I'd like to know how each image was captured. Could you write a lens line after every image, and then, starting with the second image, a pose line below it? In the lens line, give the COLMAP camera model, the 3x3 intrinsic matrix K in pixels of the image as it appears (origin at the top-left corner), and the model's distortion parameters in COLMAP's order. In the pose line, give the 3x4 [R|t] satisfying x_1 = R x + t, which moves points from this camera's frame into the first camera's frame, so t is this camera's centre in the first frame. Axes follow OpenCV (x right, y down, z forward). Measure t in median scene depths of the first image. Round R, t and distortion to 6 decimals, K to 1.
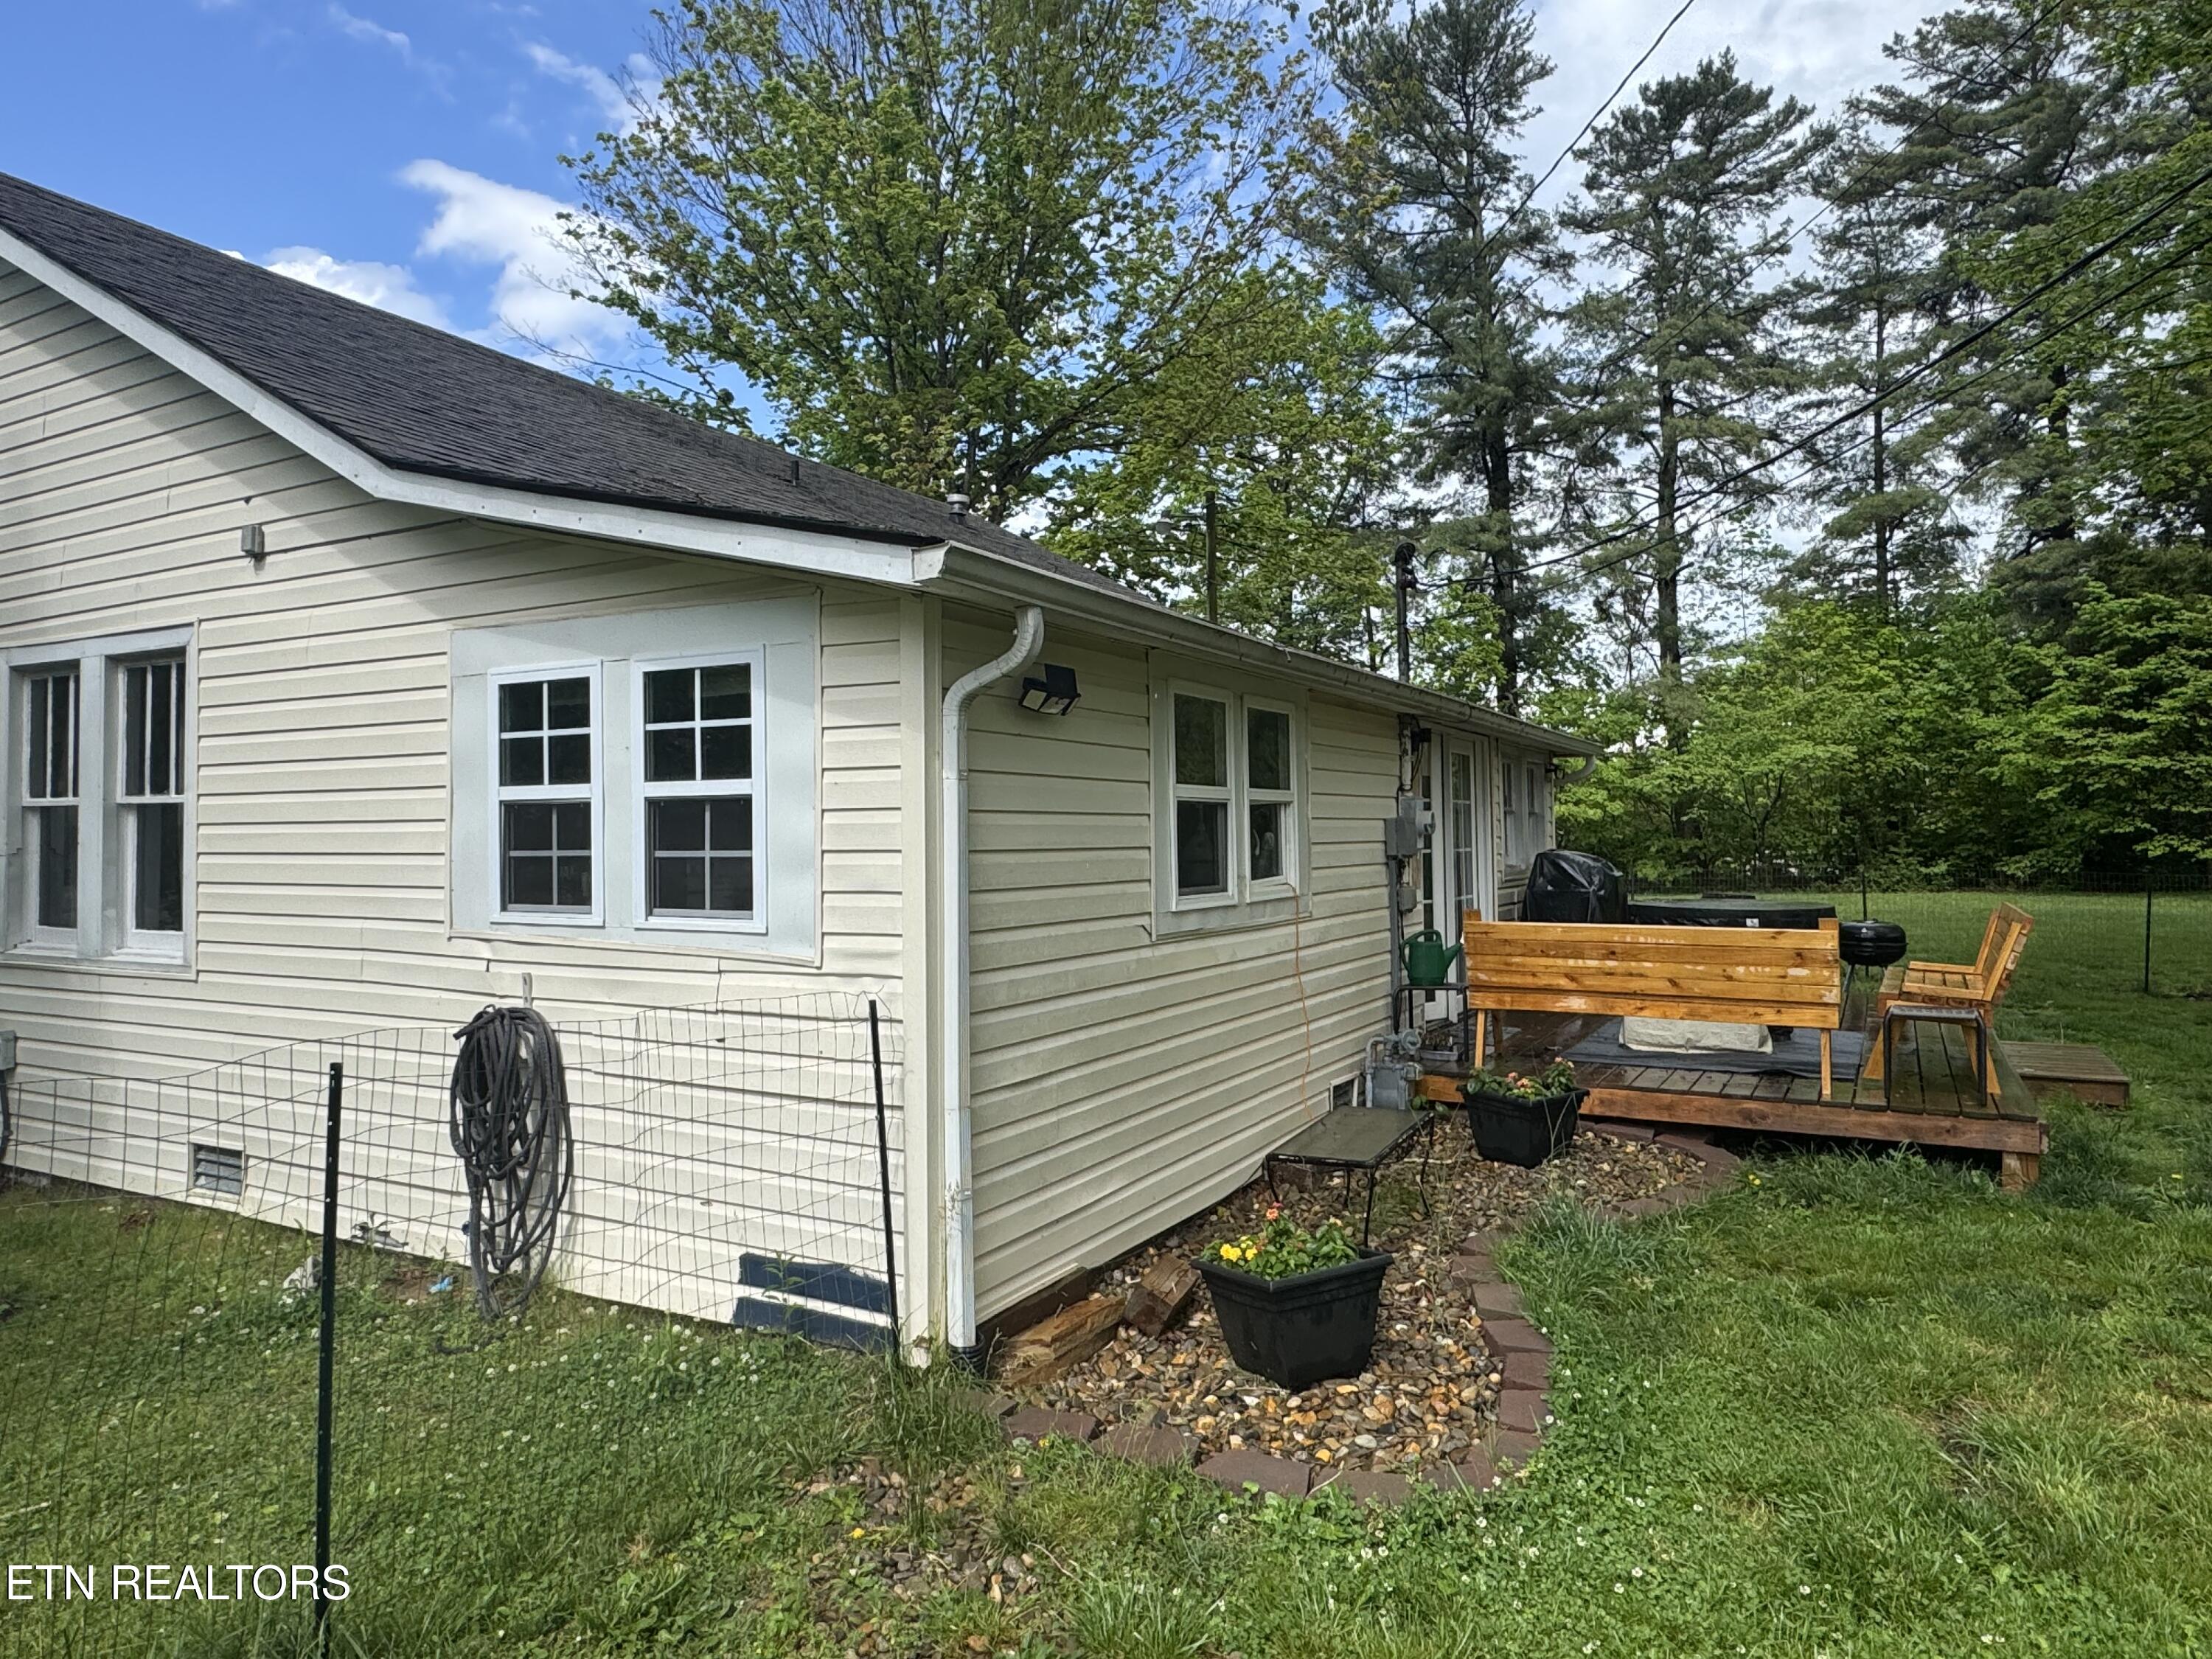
lens RADIAL K [[1438.5, 0, 1106.0], [0, 1438.5, 829.5], [0, 0, 1]] dist [-0.011783, 0.001336]
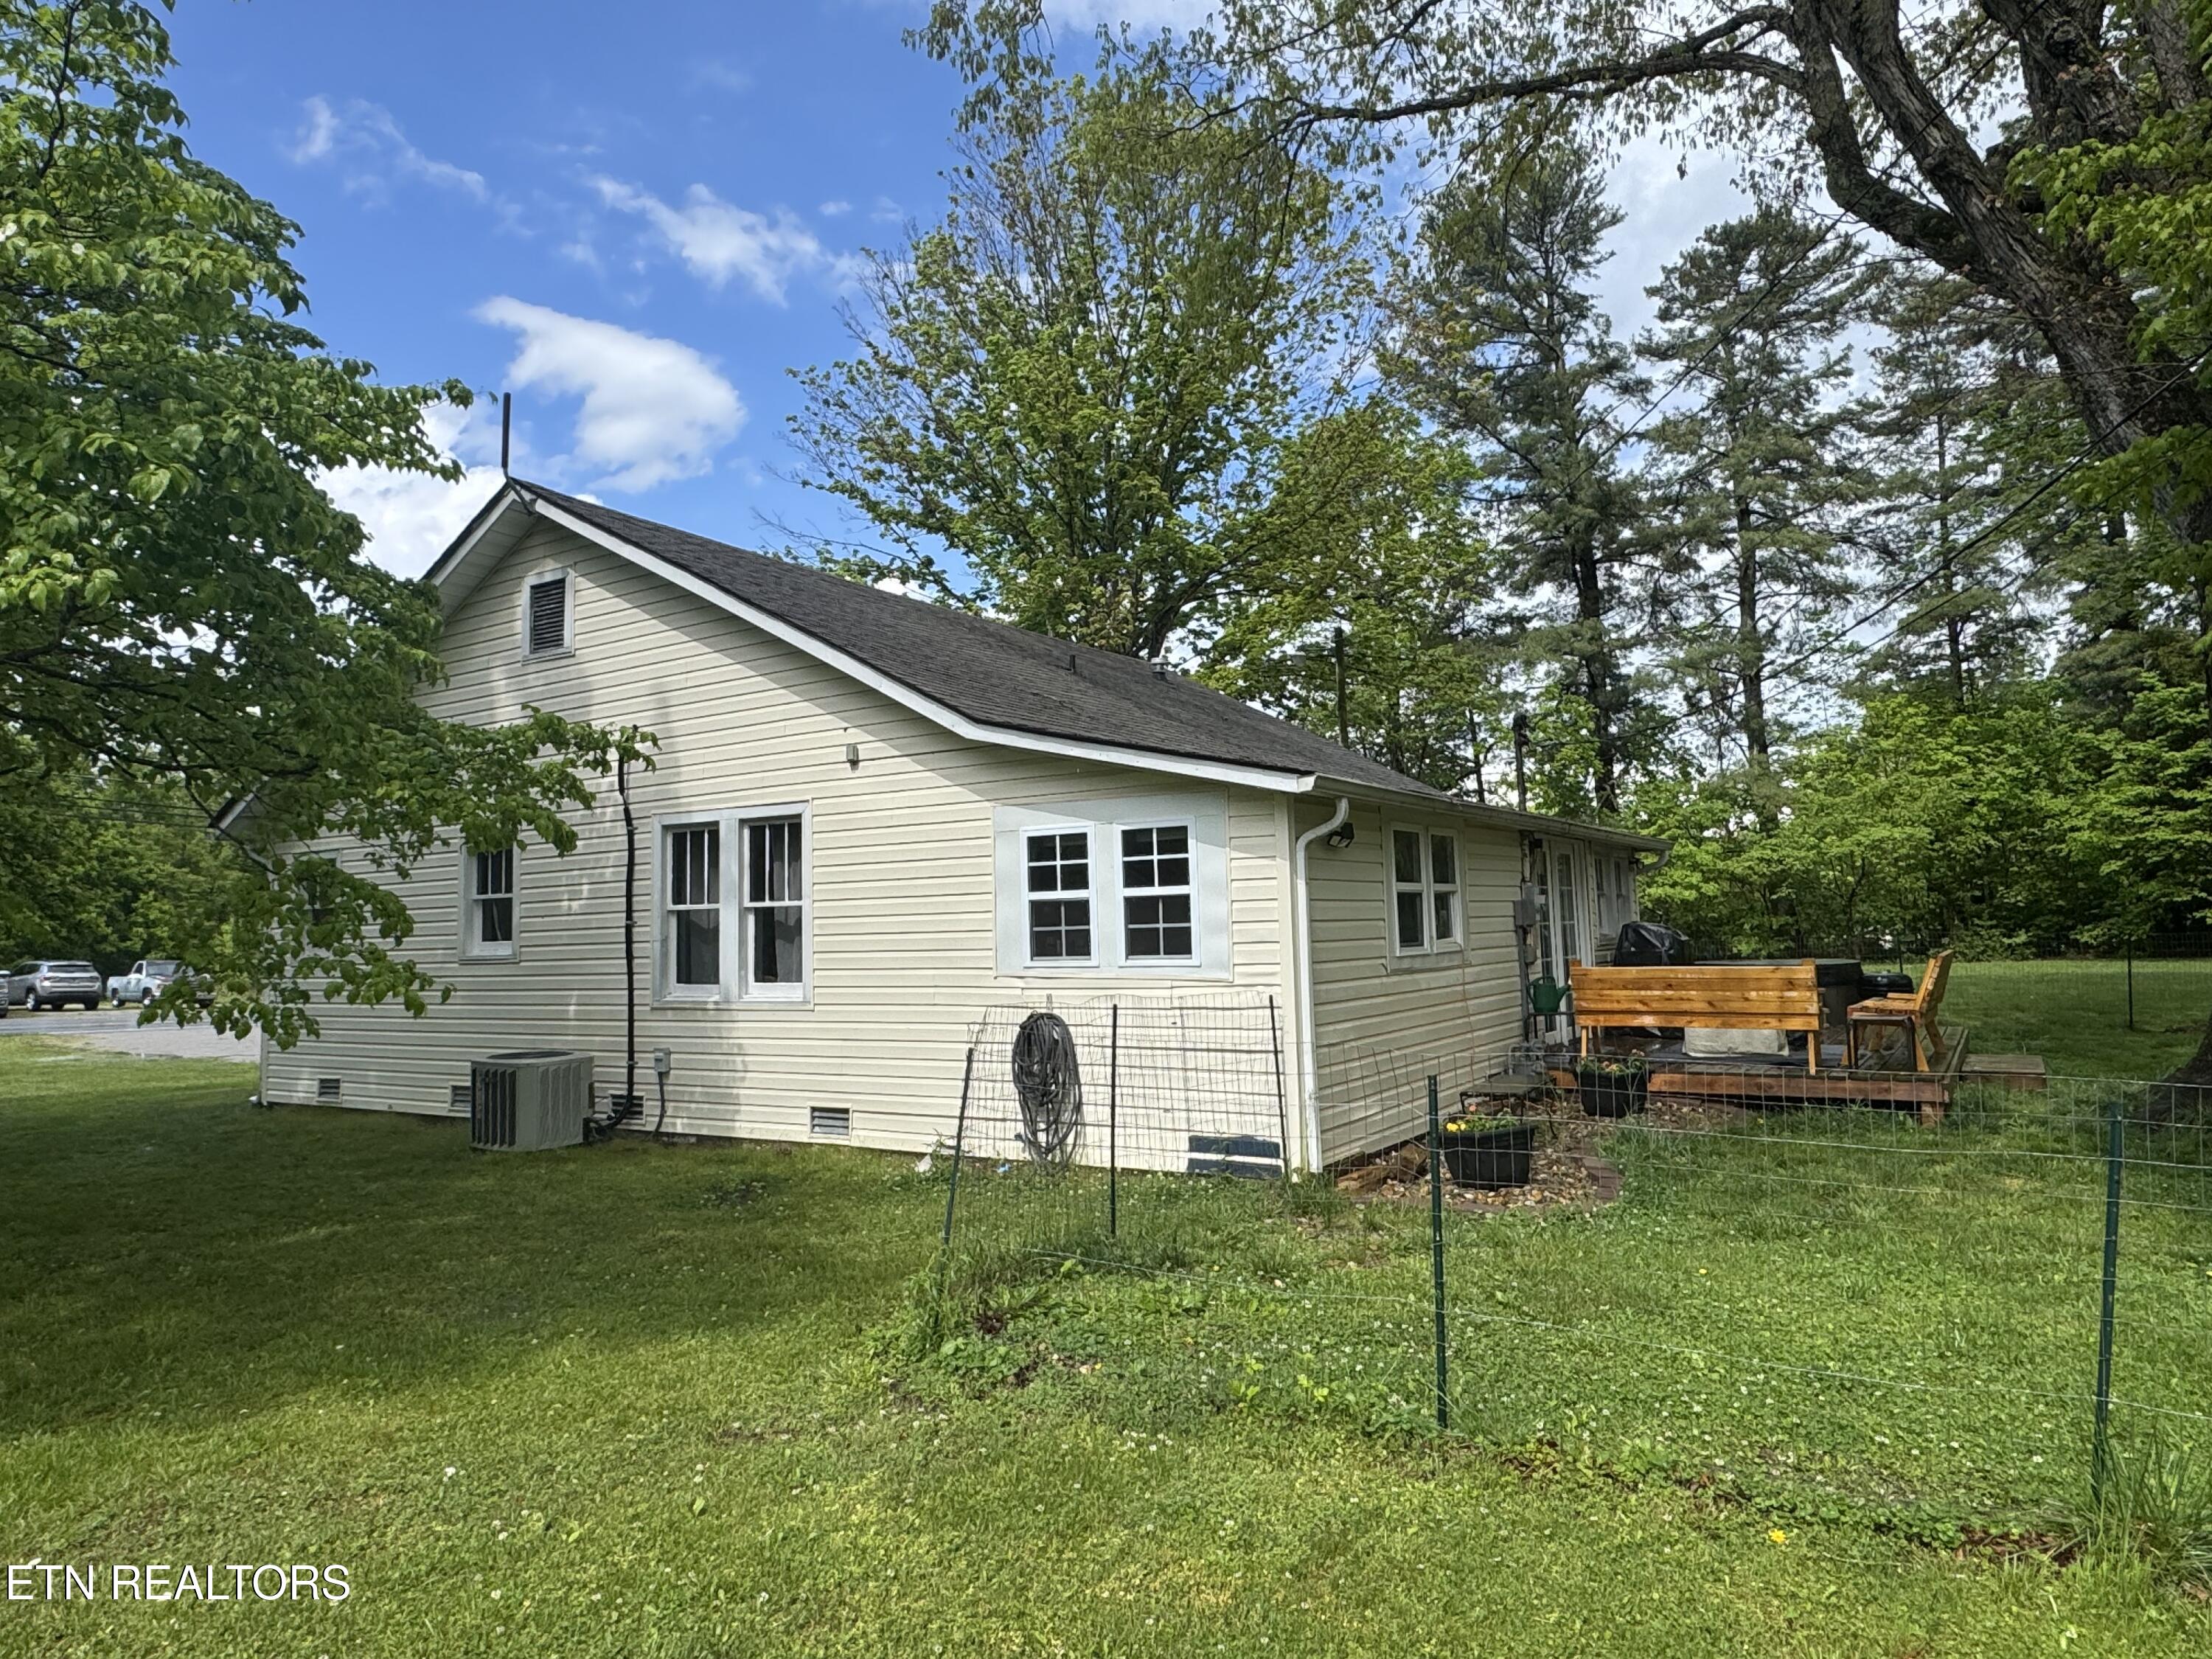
lens RADIAL K [[1438.5, 0, 1106.0], [0, 1438.5, 829.5], [0, 0, 1]] dist [-0.011783, 0.001336]
pose [[0.997542, -0.023654, -0.065954, -0.027676], [0.019391, 0.997726, -0.064550, 0.001425], [0.067331, 0.063113, 0.995733, -0.112132]]
